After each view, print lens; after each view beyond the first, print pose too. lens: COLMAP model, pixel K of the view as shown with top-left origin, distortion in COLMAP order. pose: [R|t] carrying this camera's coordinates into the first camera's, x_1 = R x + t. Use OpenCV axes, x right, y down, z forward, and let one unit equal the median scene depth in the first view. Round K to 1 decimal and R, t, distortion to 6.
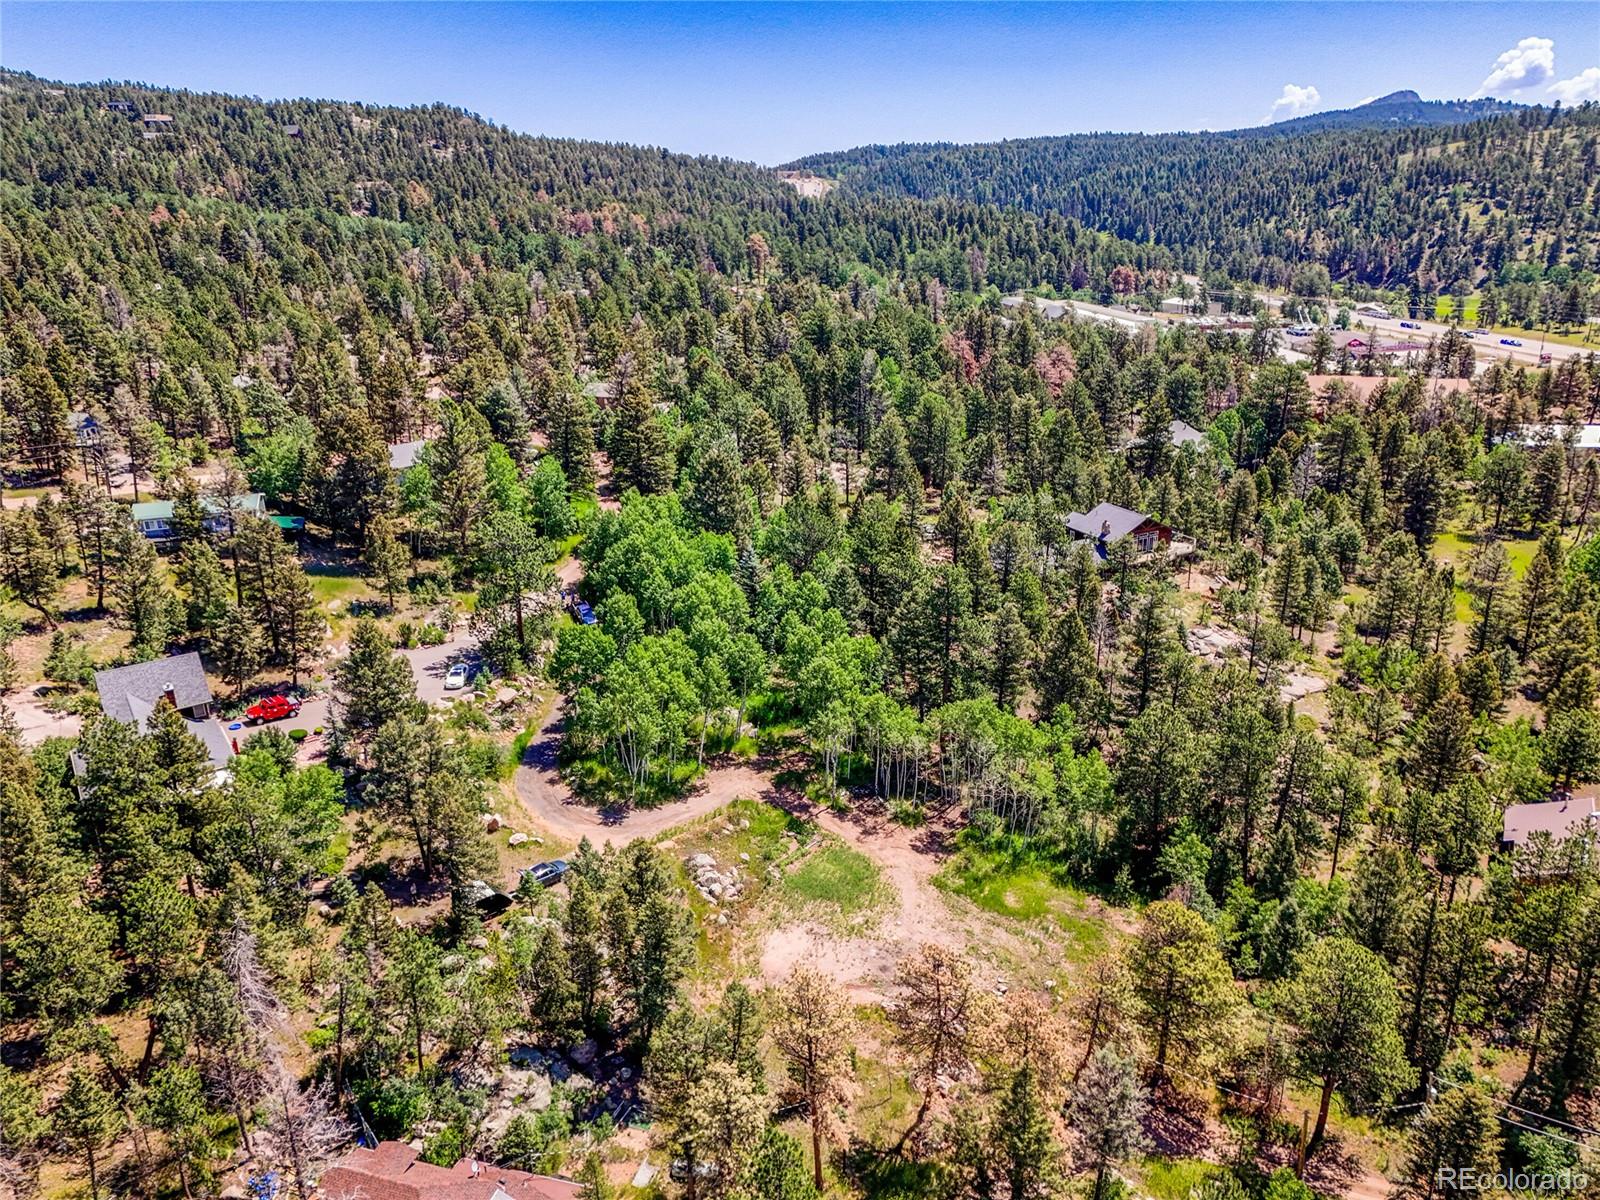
lens RADIAL K [[1148.7, 0, 800.0], [0, 1148.7, 600.0], [0, 0, 1]] dist [0.066932, -0.046620]
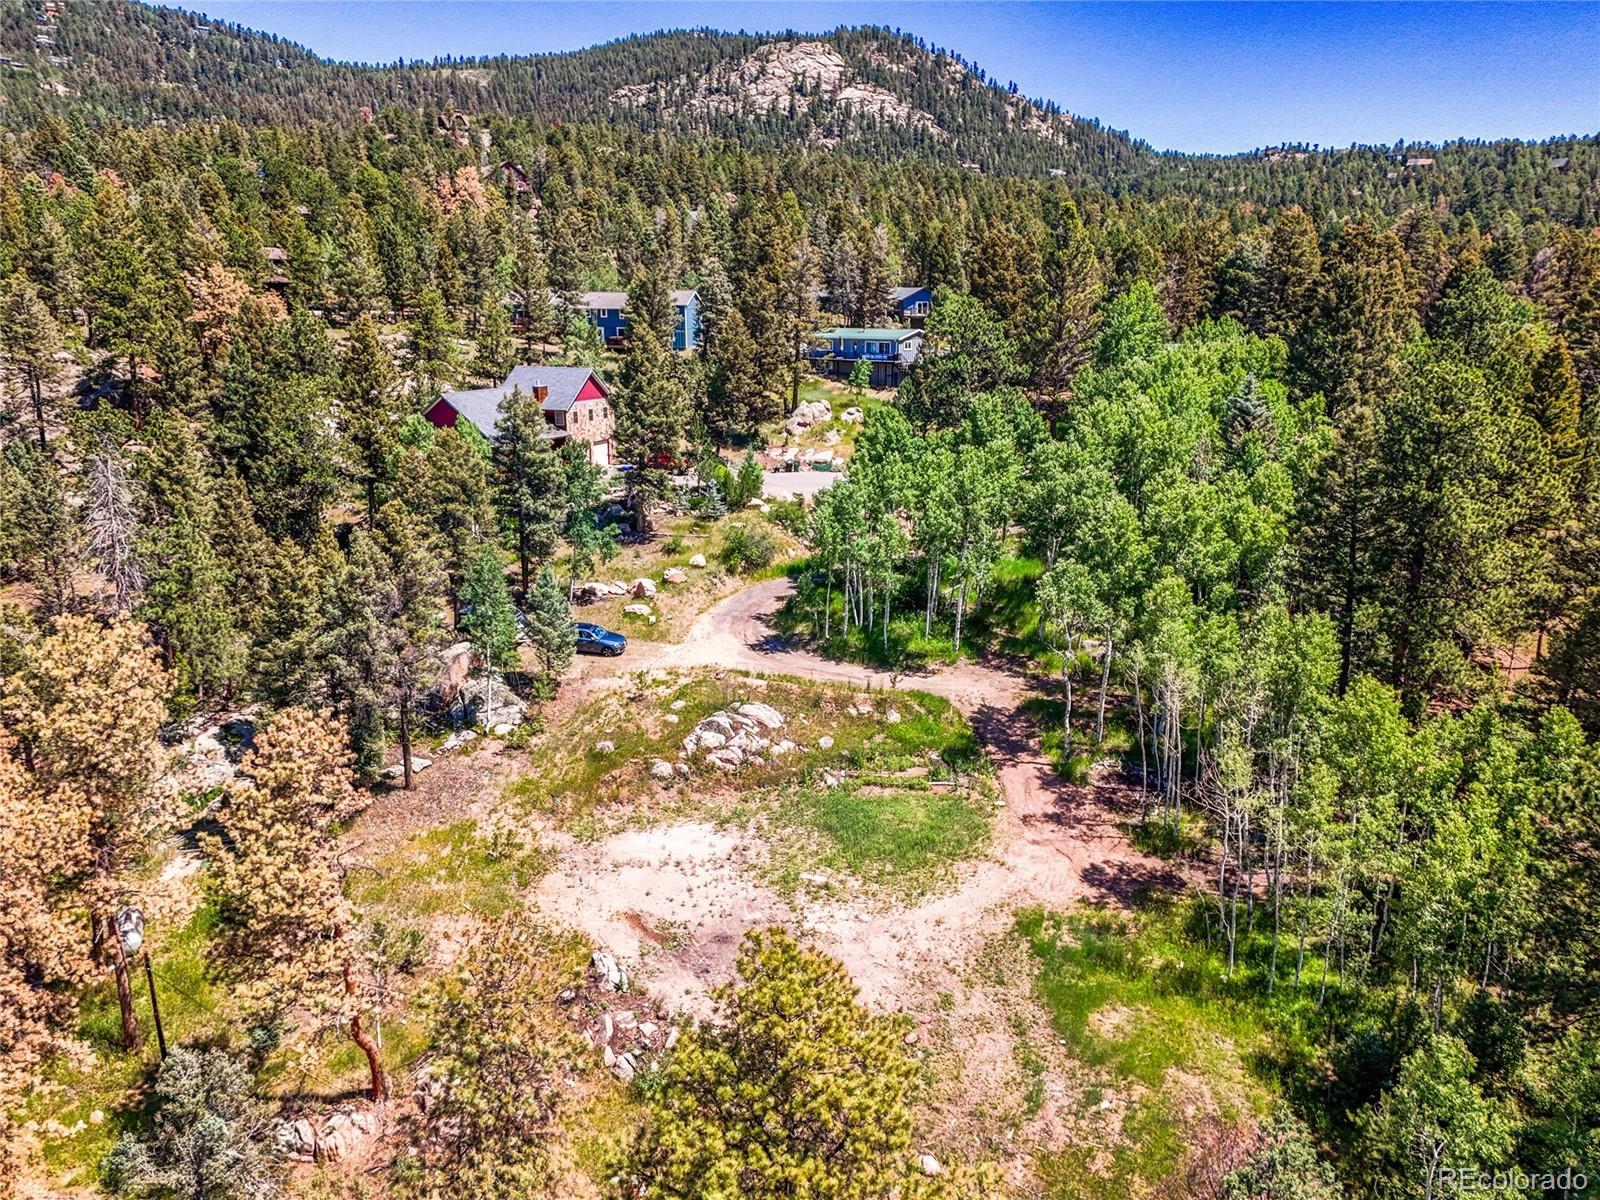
lens RADIAL K [[1191.9, 0, 800.0], [0, 1191.9, 600.0], [0, 0, 1]] dist [0.060783, -0.041032]
pose [[0.546399, 0.227712, -0.805975, 0.405499], [-0.295705, 0.952804, 0.068727, 0.101867], [0.783586, 0.200778, 0.587946, 0.554048]]
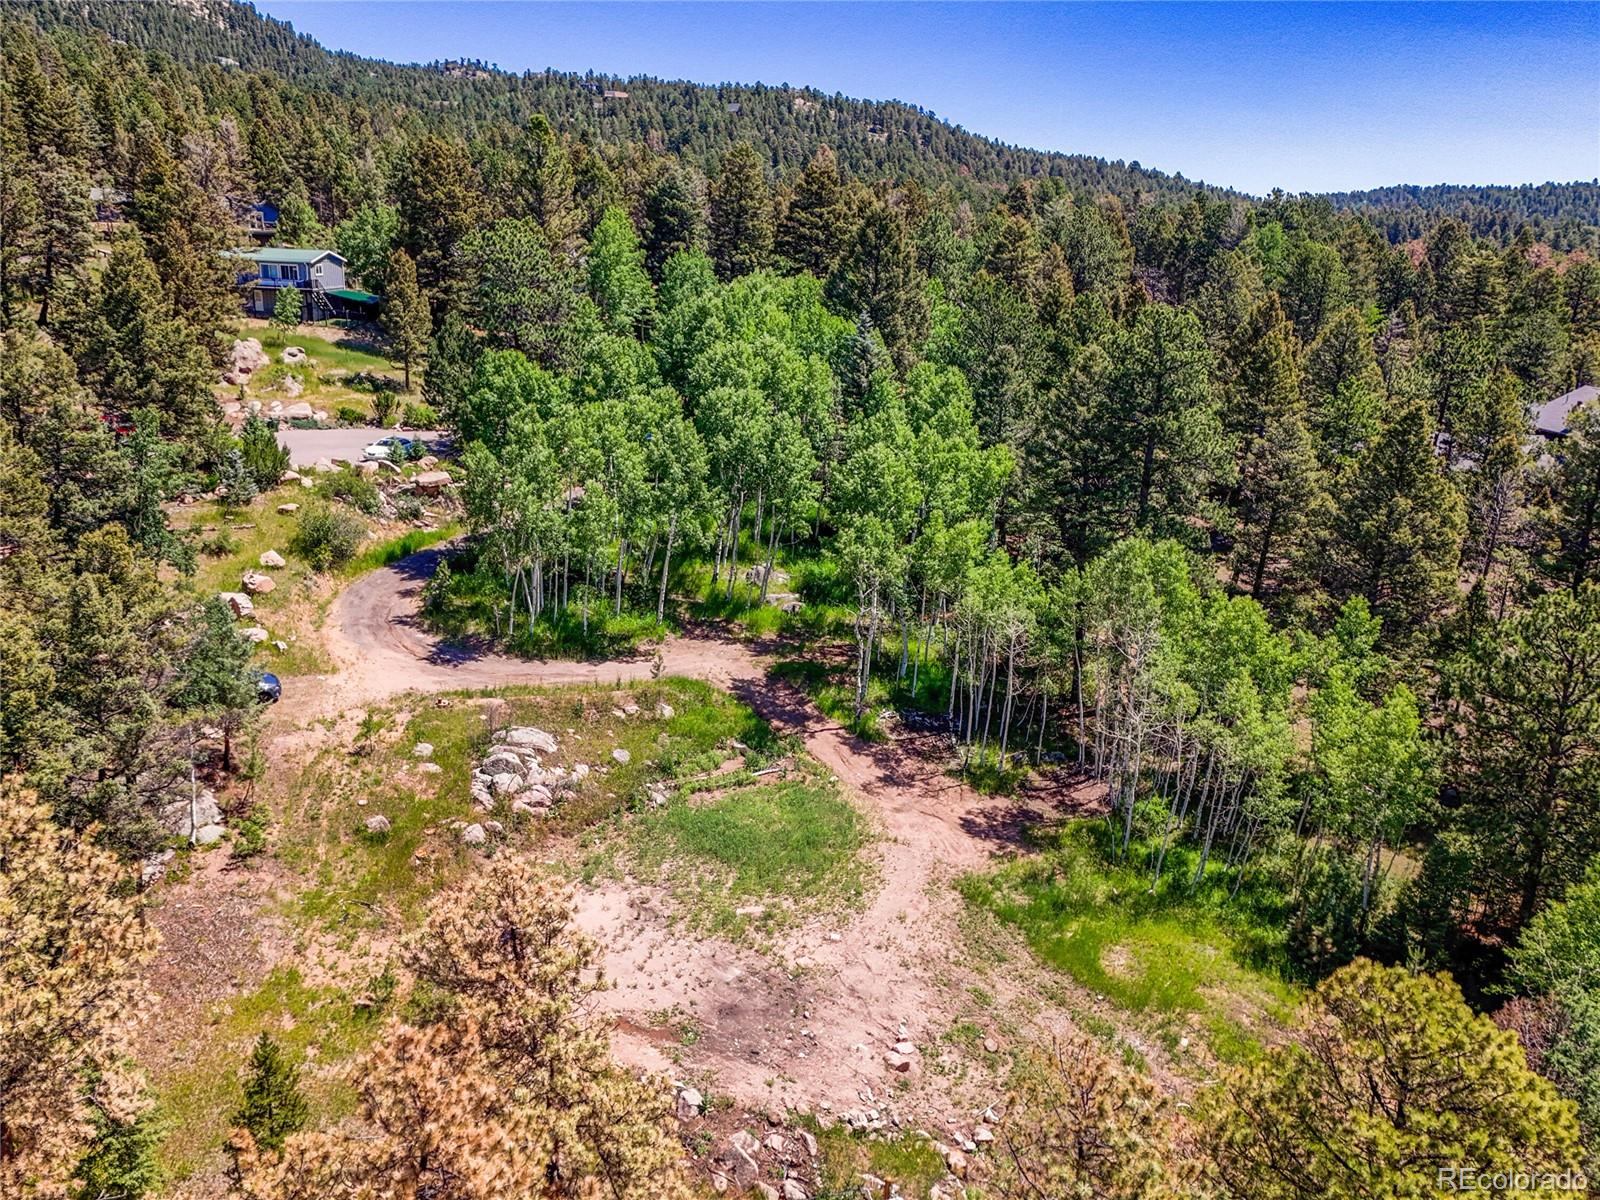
lens RADIAL K [[1245.0, 0, 805.0], [0, 1245.0, 605.3], [0, 0, 1]] dist [0.073559, -0.067628]
pose [[0.931162, 0.155090, -0.329977, 0.189004], [-0.173651, 0.984428, -0.027341, 0.144435], [0.320599, 0.082759, 0.943593, 0.451767]]
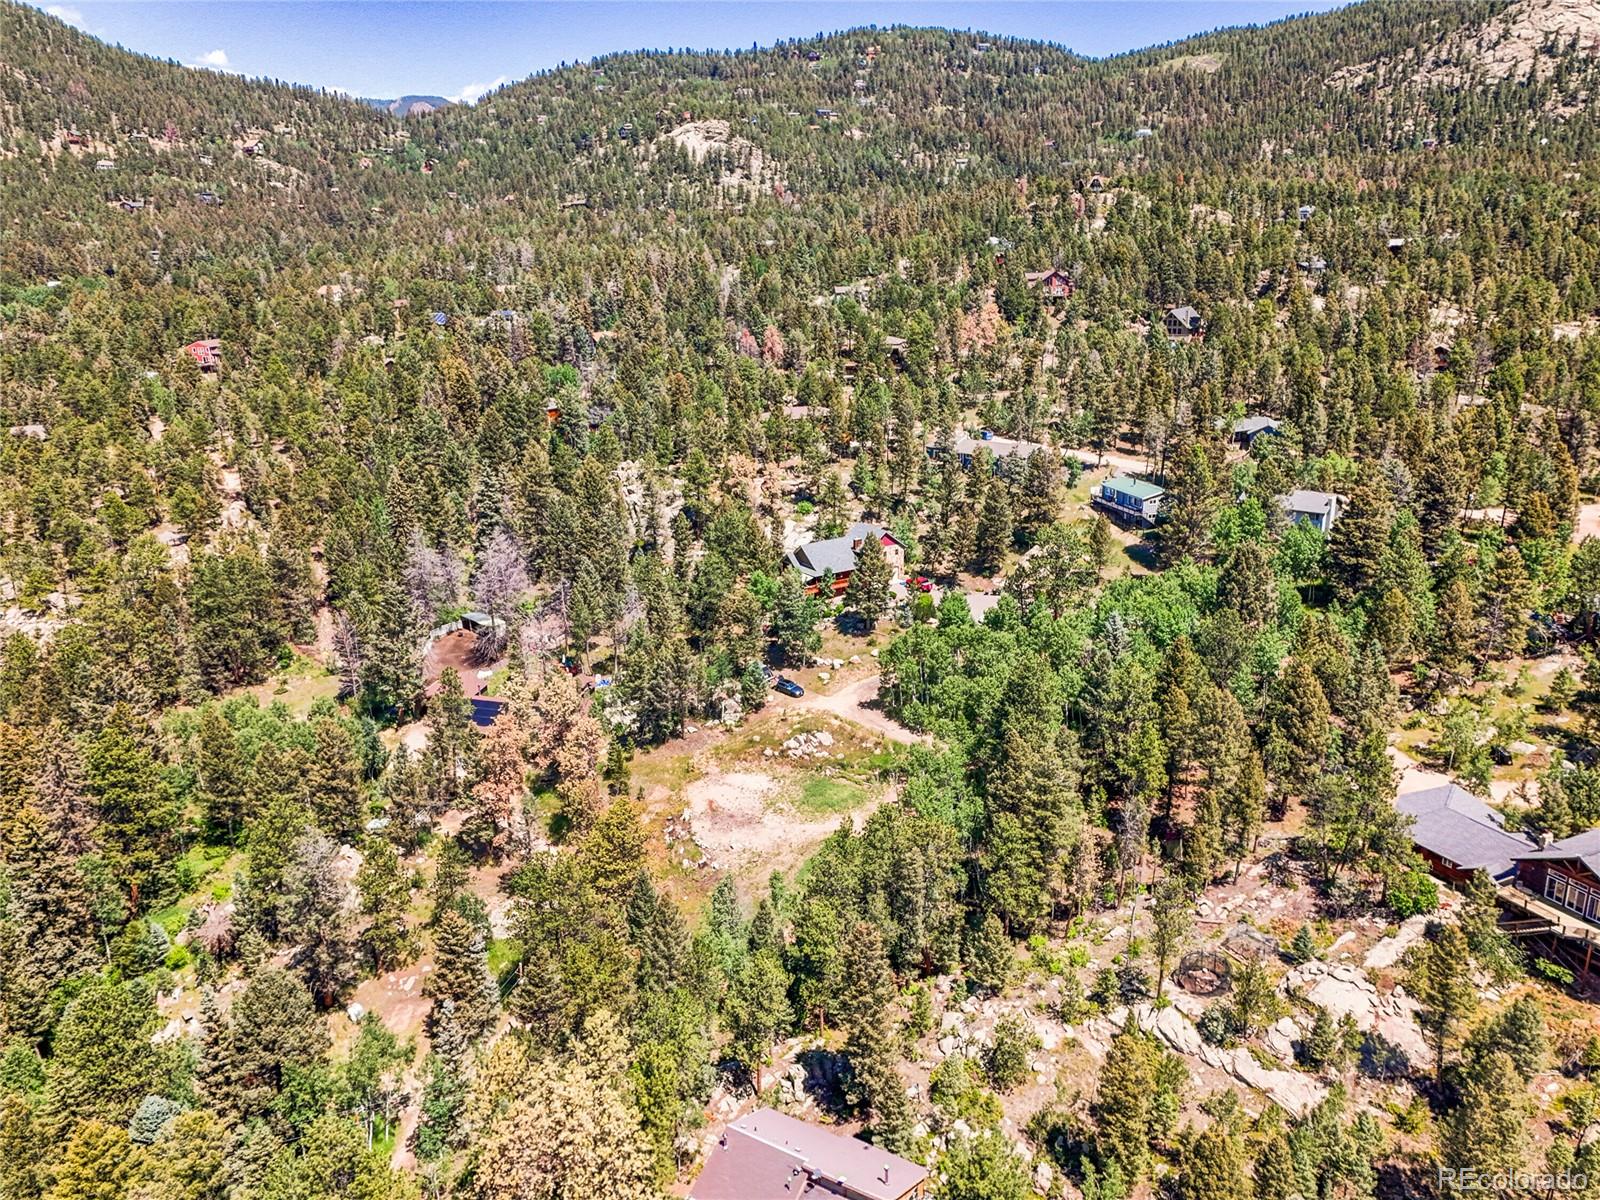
lens RADIAL K [[1121.3, 0, 807.3], [0, 1121.3, 605.4], [0, 0, 1]] dist [0.062690, -0.030216]
pose [[-0.008037, 0.315823, -0.948784, 1.119143], [-0.320136, 0.898064, 0.301651, -0.324569], [0.947338, 0.306164, 0.093889, 0.714400]]
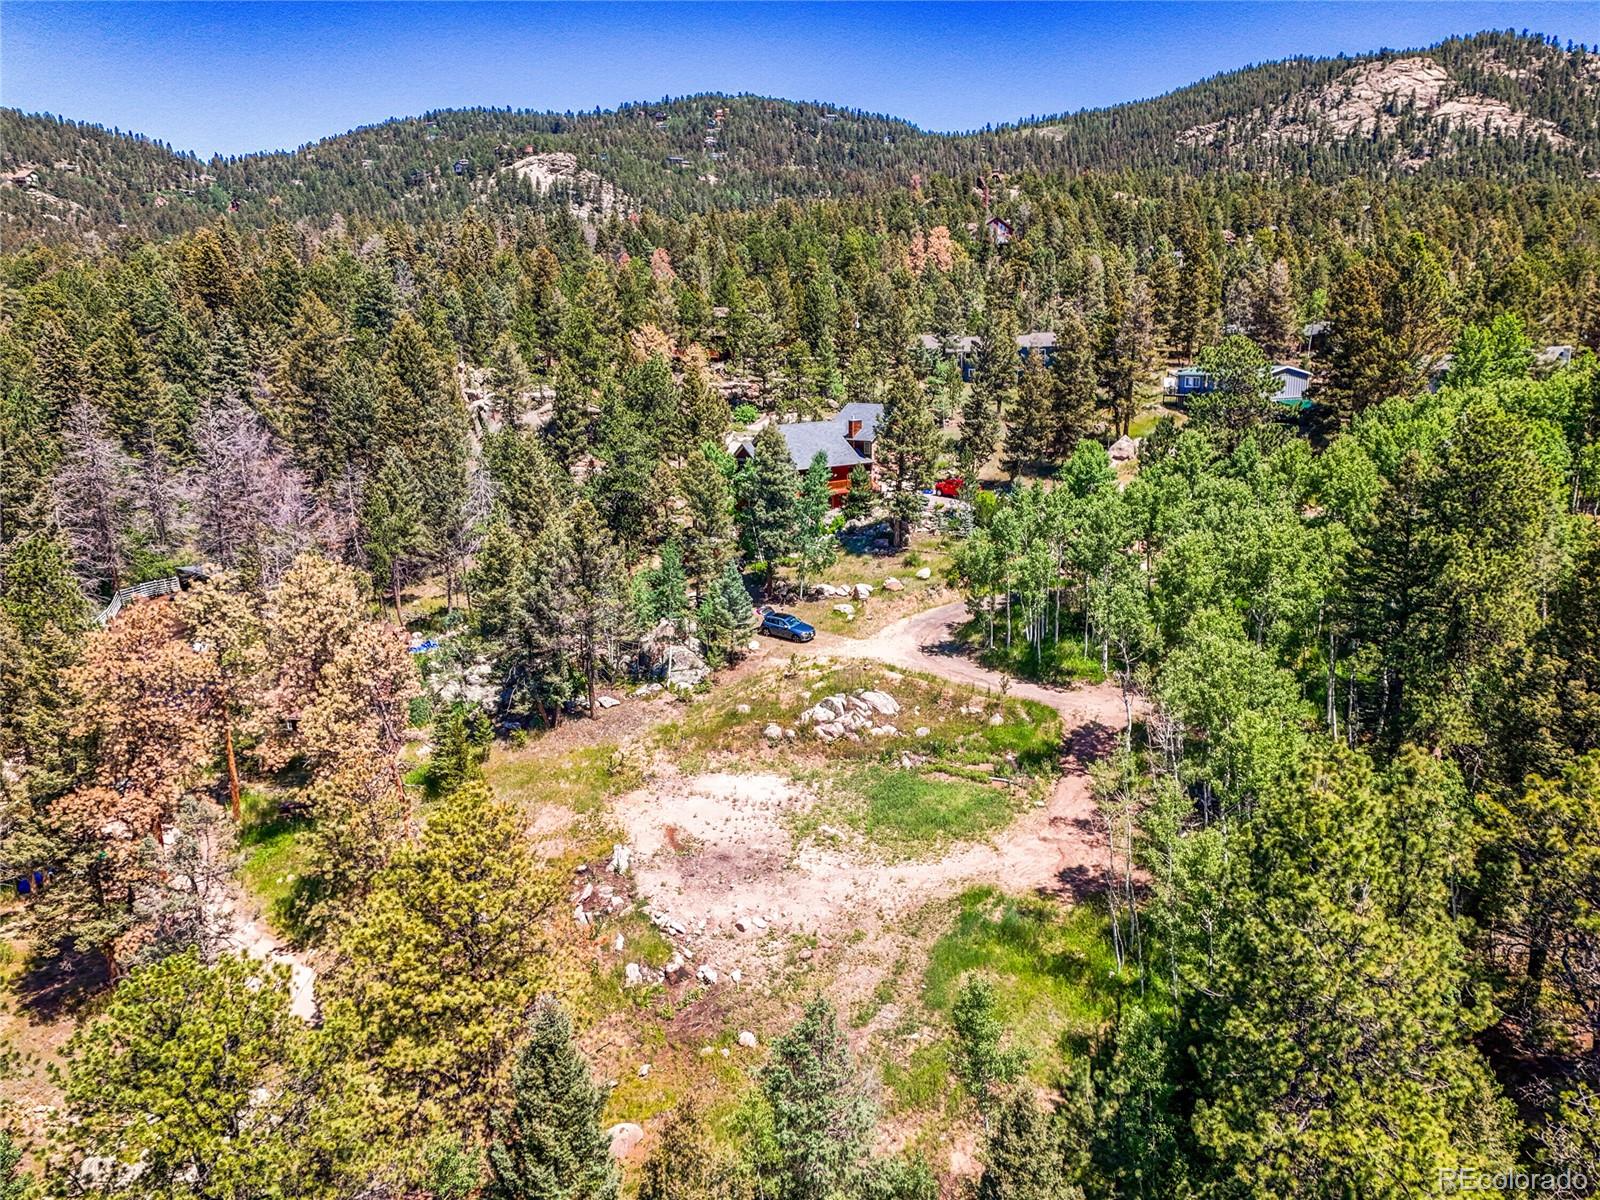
lens RADIAL K [[1148.7, 0, 800.0], [0, 1148.7, 600.0], [0, 0, 1]] dist [0.066932, -0.046620]
pose [[0.115878, 0.237742, -0.964392, 0.554008], [-0.324481, 0.926722, 0.189467, 0.036296], [0.938768, 0.290971, 0.184530, 0.717719]]
